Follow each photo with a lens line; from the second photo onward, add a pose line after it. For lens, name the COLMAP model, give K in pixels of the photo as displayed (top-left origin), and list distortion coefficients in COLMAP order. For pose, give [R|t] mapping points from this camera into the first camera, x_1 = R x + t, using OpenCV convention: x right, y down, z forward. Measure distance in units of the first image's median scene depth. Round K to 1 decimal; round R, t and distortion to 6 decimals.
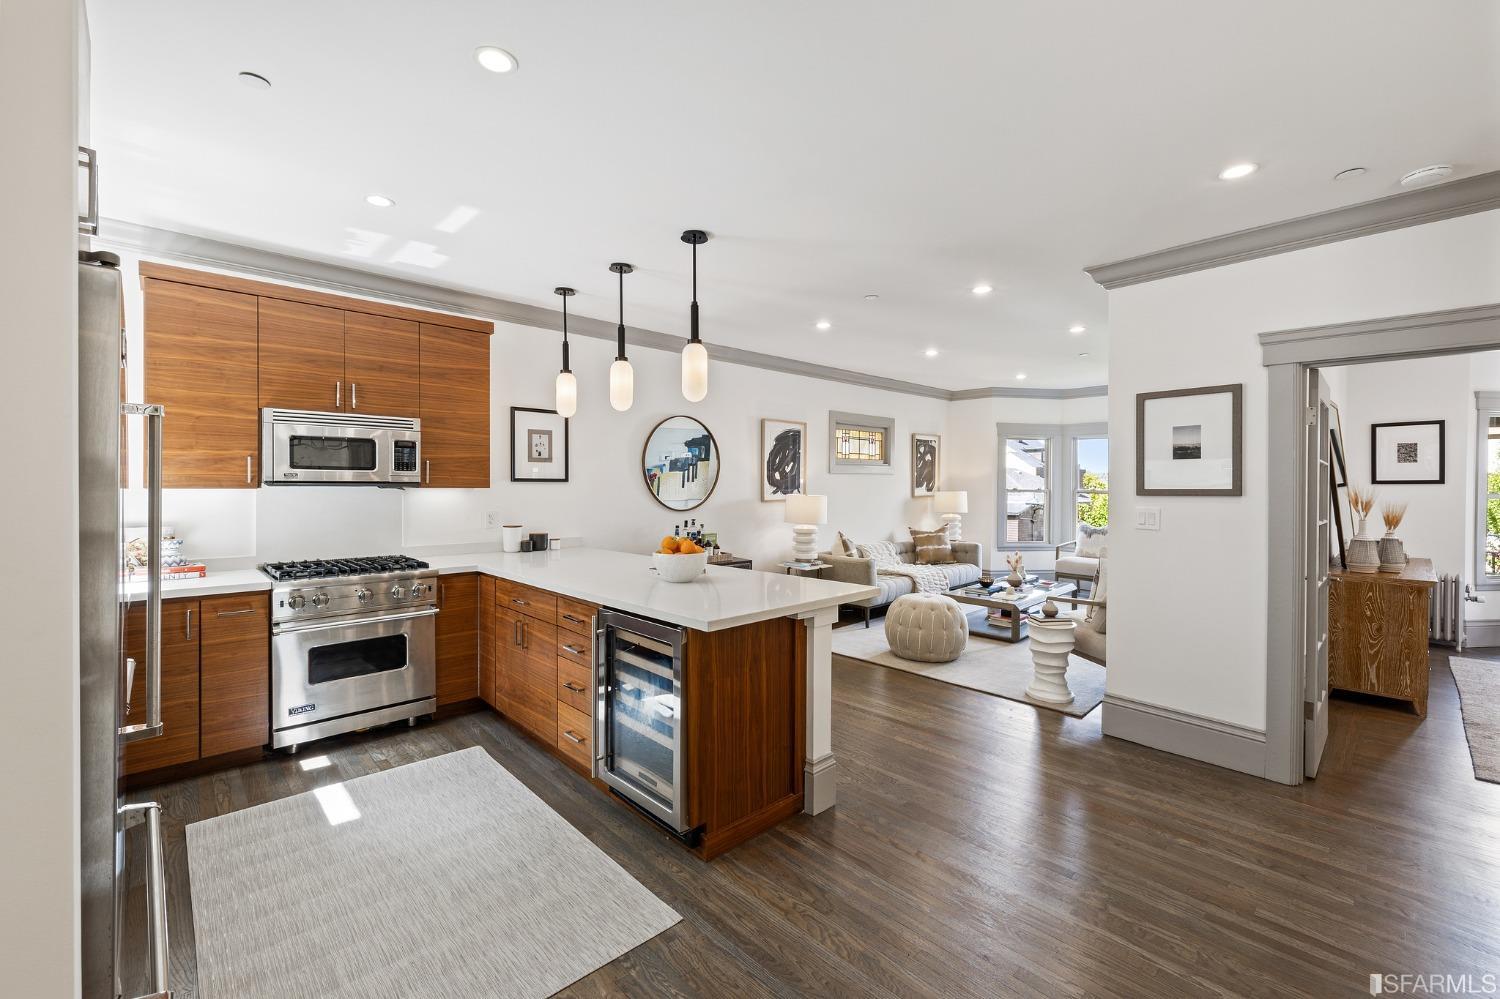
lens RADIAL K [[631.7, 0, 743.9], [0, 631.7, 490.2], [0, 0, 1]] dist [-0.000785, -0.000343]
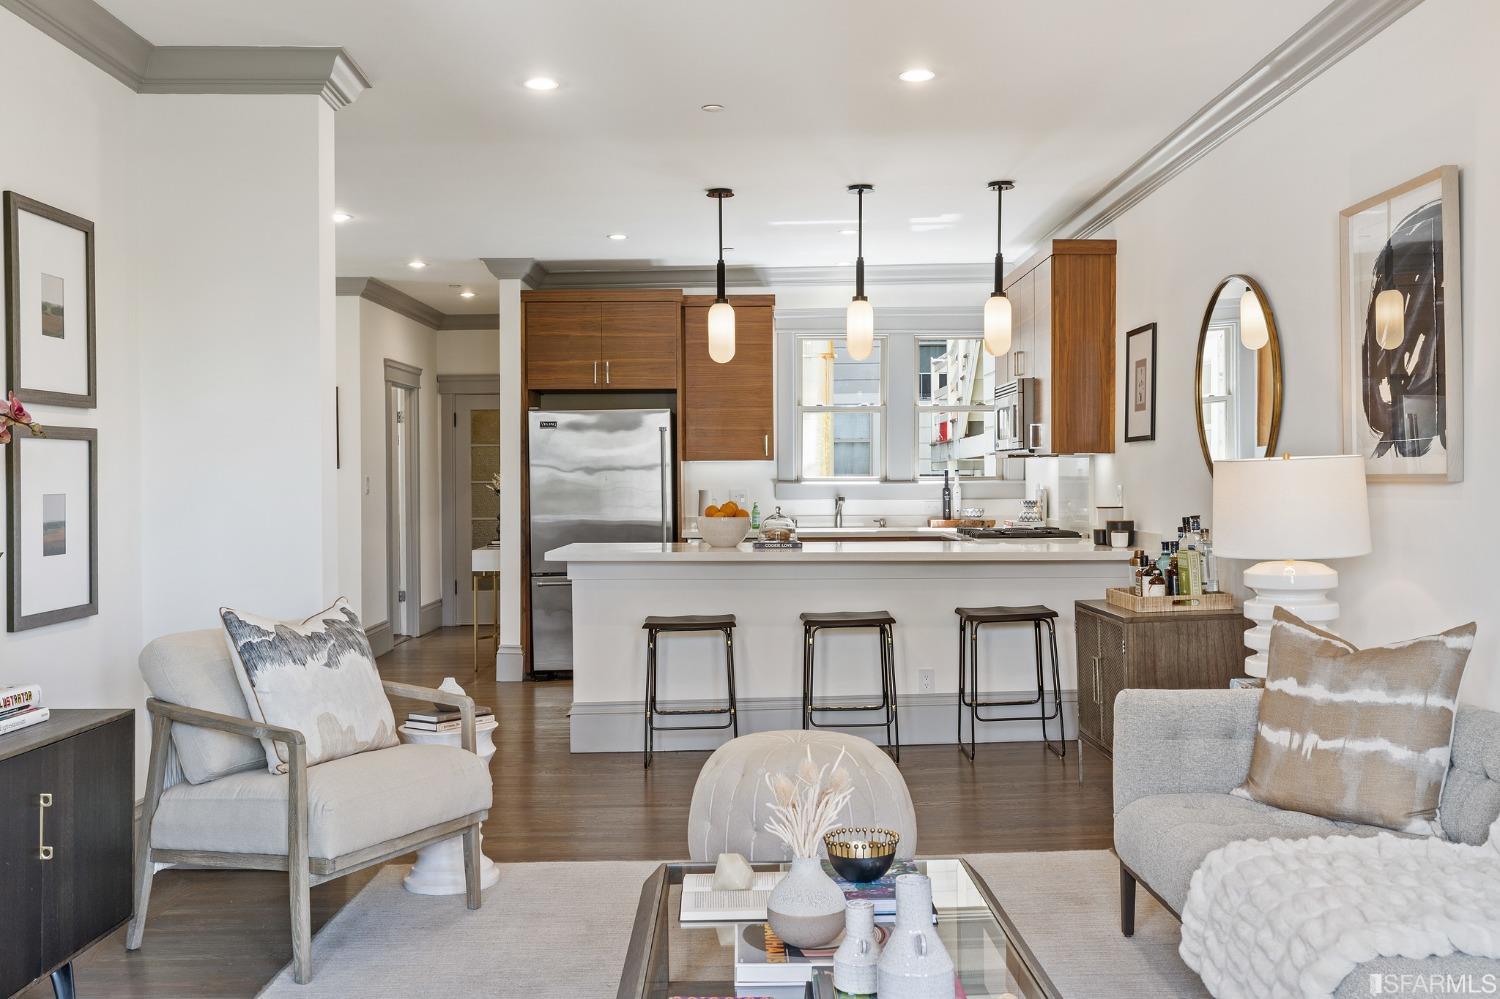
lens RADIAL K [[1379.2, 0, 724.1], [0, 1379.2, 494.4], [0, 0, 1]] dist [-0.025442, 0.000000]
pose [[-0.692523, 0.008747, -0.721343, 1.008783], [-0.001133, 0.999912, 0.013213, 0.022608], [0.721395, 0.009968, -0.692452, 1.732262]]
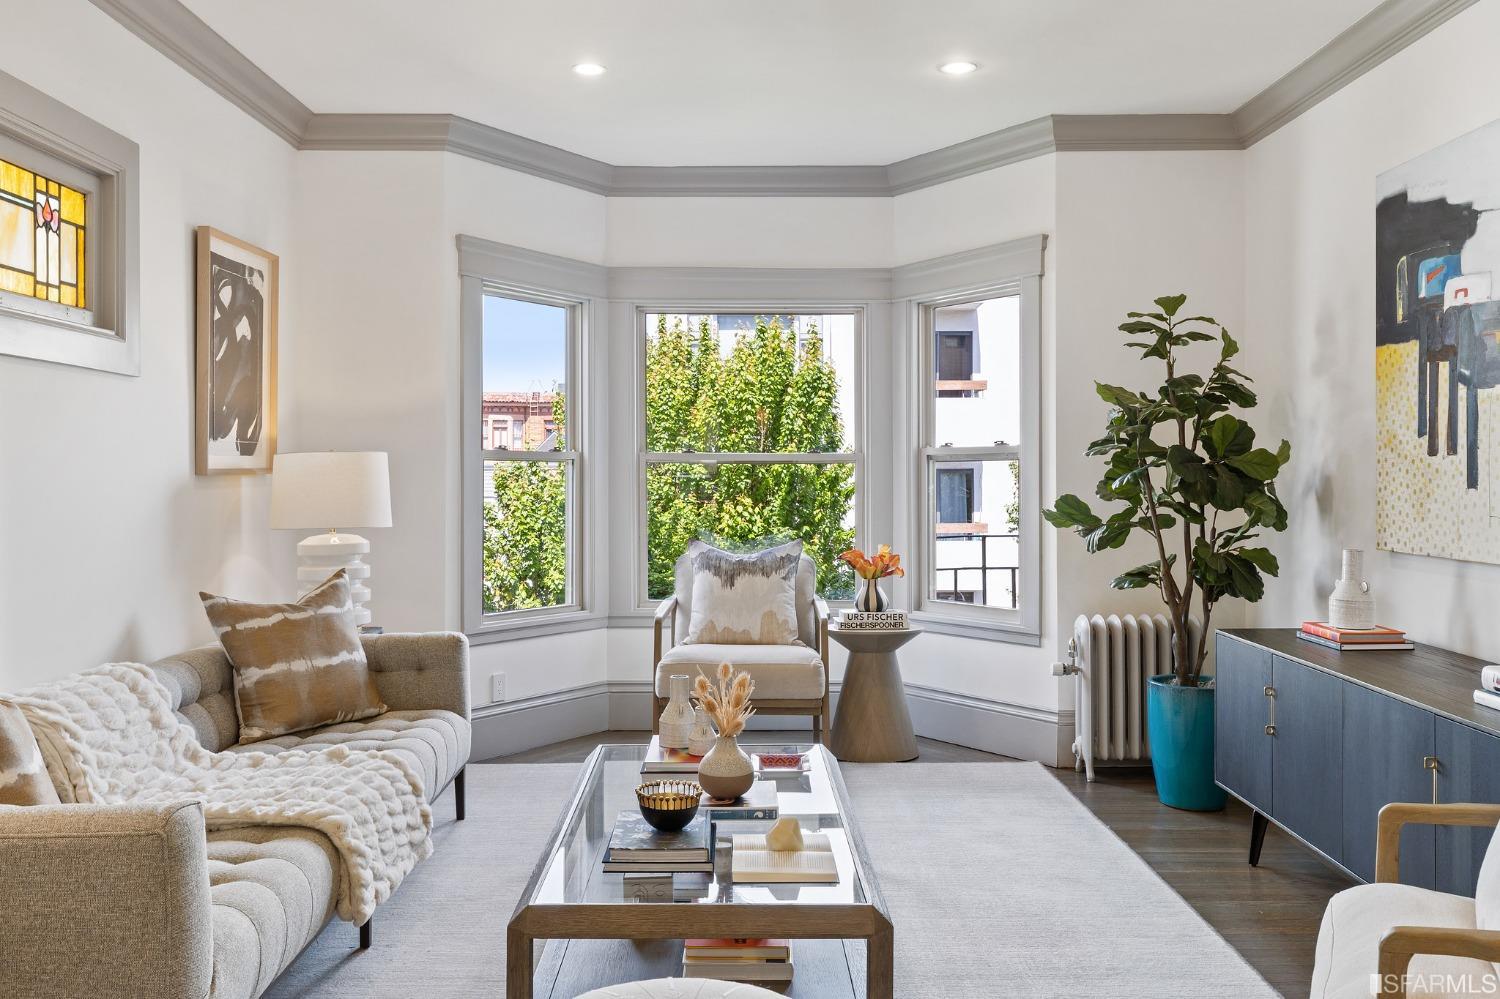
lens RADIAL K [[1267.3, 0, 746.4], [0, 1267.3, 485.8], [0, 0, 1]] dist [-0.009313, 0.000844]
pose [[0.680608, -0.011238, 0.732562, 0.074336], [0.011988, 0.999919, 0.004202, 0.029598], [-0.732550, 0.005922, 0.680687, 0.878847]]
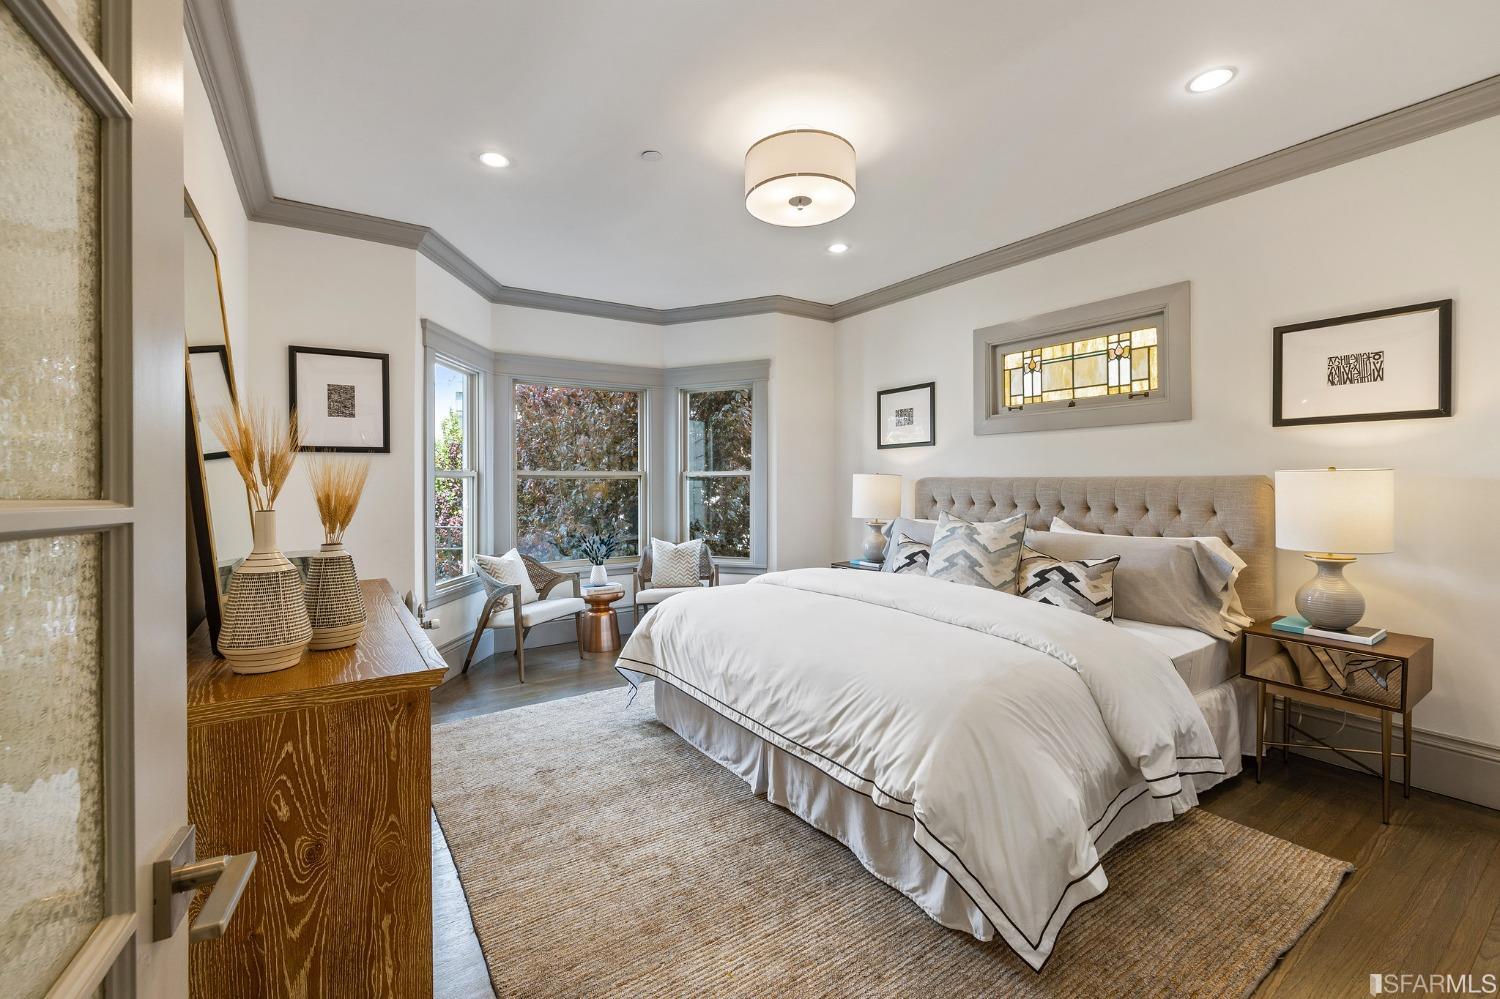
lens RADIAL K [[631.7, 0, 755.8], [0, 631.7, 486.8], [0, 0, 1]] dist [-0.000785, -0.000343]
pose [[0.154199, -0.002354, 0.988037, 0.637621], [0.013898, 0.999903, 0.000213, 0.035646], [-0.987942, 0.013699, 0.154217, 0.638580]]
